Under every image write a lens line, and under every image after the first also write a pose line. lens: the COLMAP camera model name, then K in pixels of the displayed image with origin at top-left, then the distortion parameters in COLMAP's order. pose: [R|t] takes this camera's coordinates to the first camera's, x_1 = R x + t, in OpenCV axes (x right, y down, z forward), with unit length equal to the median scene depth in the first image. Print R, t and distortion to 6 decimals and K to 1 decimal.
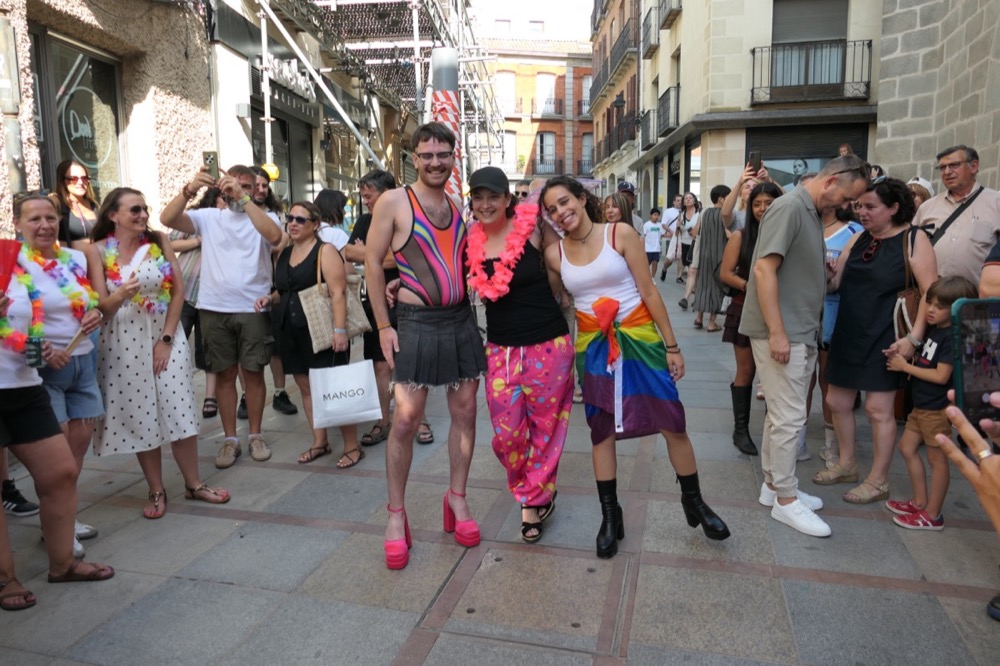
lens RADIAL K [[703.8, 0, 500.0], [0, 703.8, 333.0], [0, 0, 1]] dist [-0.006026, -0.003869]
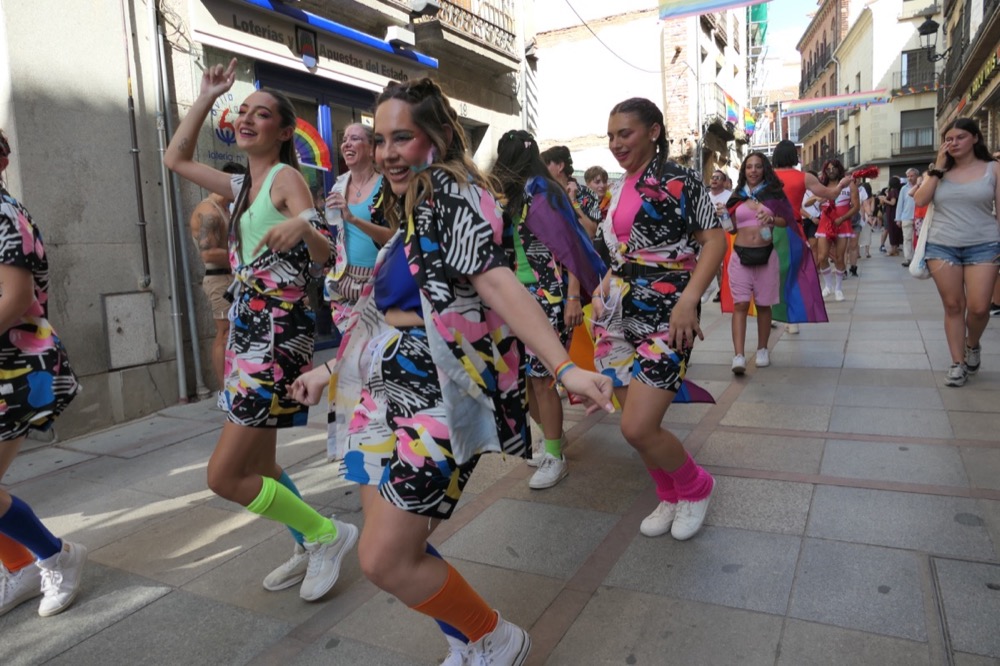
lens RADIAL K [[703.8, 0, 500.0], [0, 703.8, 333.0], [0, 0, 1]] dist [-0.006026, -0.003869]
pose [[0.972480, -0.006167, -0.232905, -0.306528], [0.001192, 0.999768, -0.021494, 0.260097], [0.232983, 0.020625, 0.972262, -1.284302]]
